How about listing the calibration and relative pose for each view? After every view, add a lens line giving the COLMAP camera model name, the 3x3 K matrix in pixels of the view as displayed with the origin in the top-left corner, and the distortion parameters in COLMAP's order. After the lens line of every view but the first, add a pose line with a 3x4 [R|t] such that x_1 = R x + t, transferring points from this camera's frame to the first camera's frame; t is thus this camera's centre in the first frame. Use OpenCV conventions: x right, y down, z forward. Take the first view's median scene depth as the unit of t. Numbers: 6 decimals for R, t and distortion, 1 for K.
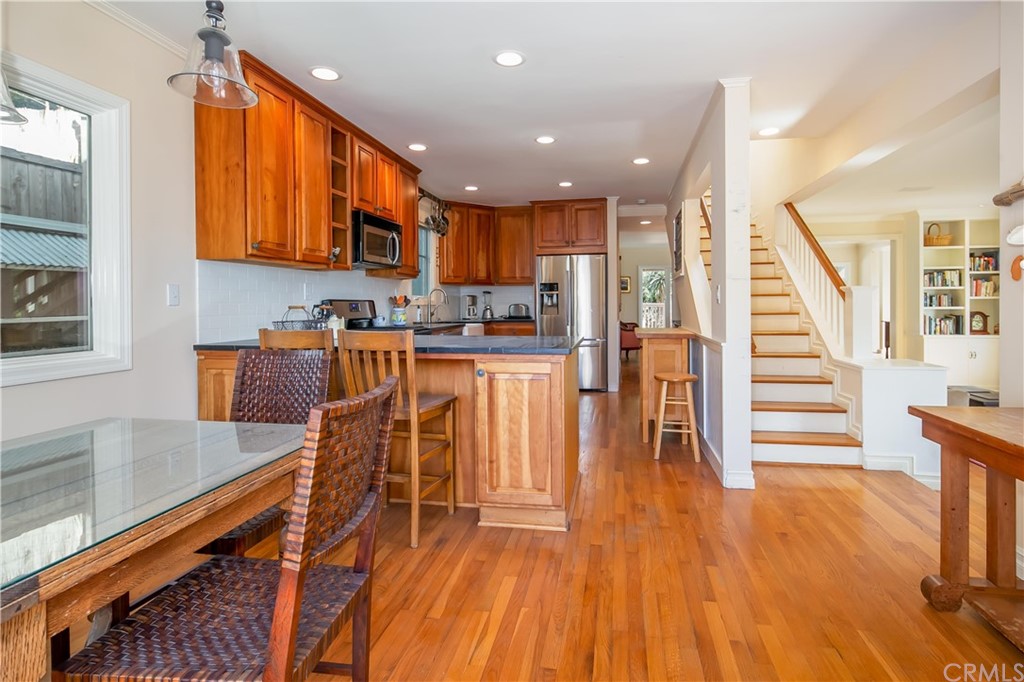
lens RADIAL K [[497.4, 0, 545.0], [0, 497.4, 308.1], [0, 0, 1]] dist [-0.001527, -0.000058]
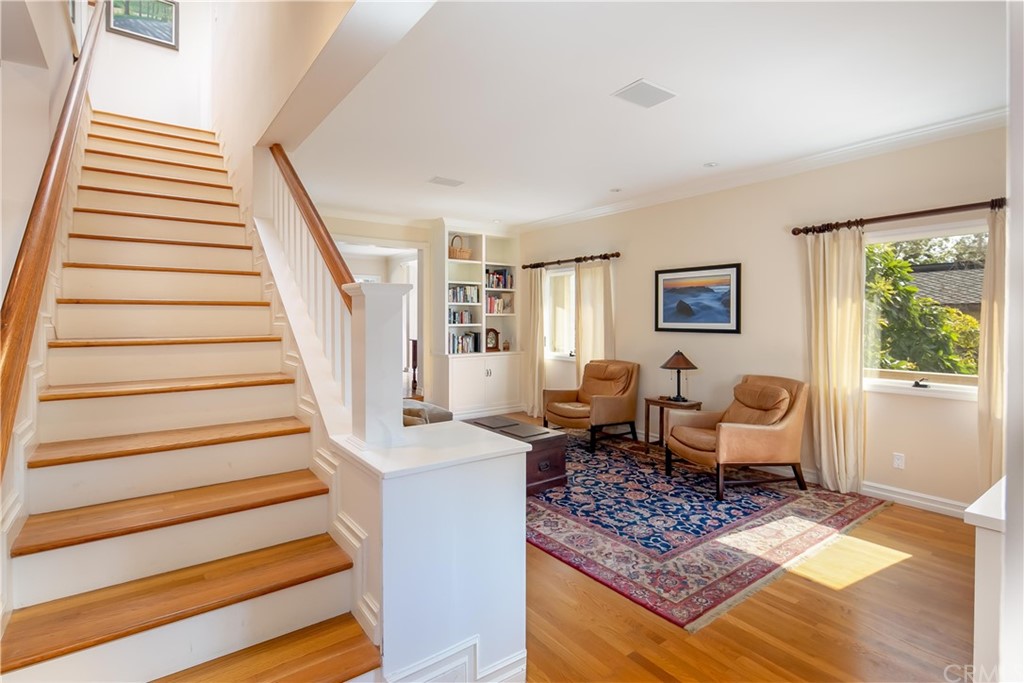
lens RADIAL K [[497.4, 0, 512.4], [0, 497.4, 322.3], [0, 0, 1]] dist [-0.001527, -0.000058]
pose [[0.693154, 0.000828, 0.720789, 0.180689], [0.000914, 0.999998, -0.002029, -0.003549], [-0.720789, 0.002065, 0.693152, 0.276825]]
